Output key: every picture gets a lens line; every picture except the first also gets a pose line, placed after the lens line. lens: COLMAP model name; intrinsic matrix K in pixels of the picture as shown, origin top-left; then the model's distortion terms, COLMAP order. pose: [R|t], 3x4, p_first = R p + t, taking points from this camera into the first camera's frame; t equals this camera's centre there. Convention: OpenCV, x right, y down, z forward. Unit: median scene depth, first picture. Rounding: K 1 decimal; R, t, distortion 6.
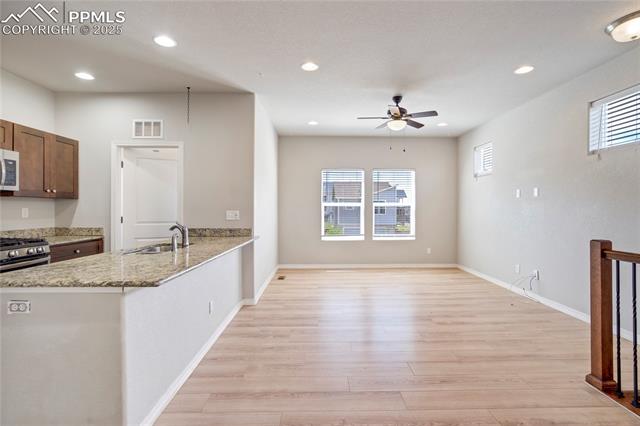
lens RADIAL K [[306.4, 0, 320.0], [0, 306.4, 213.0], [0, 0, 1]] dist [-0.052540, 0.030066]
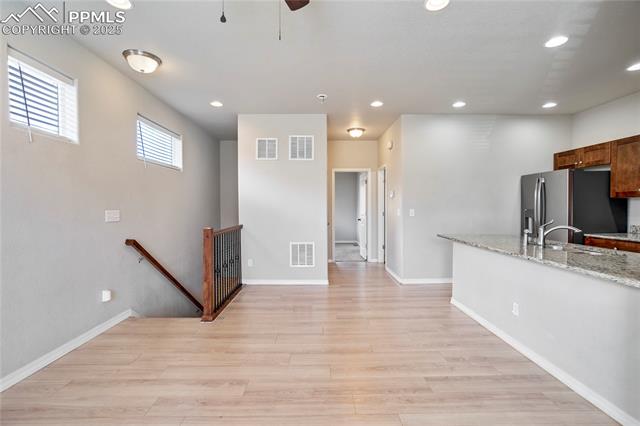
lens RADIAL K [[306.4, 0, 320.0], [0, 306.4, 213.0], [0, 0, 1]] dist [-0.052540, 0.030066]
pose [[-0.999855, 0.007187, -0.015450, 0.196833], [0.006534, 0.999102, 0.041863, -0.026380], [0.015737, 0.041756, -0.999004, 1.382768]]
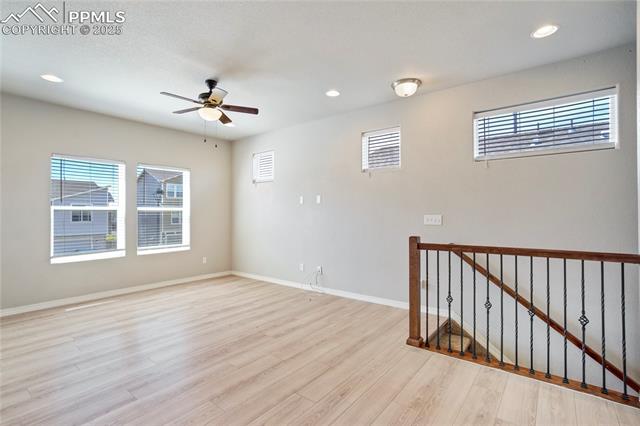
lens RADIAL K [[306.4, 0, 320.0], [0, 306.4, 213.0], [0, 0, 1]] dist [-0.052540, 0.030066]
pose [[0.623240, -0.000912, 0.782030, -0.214430], [0.015644, 0.999814, -0.011301, -0.003266], [-0.781874, 0.019277, 0.623138, 0.253518]]
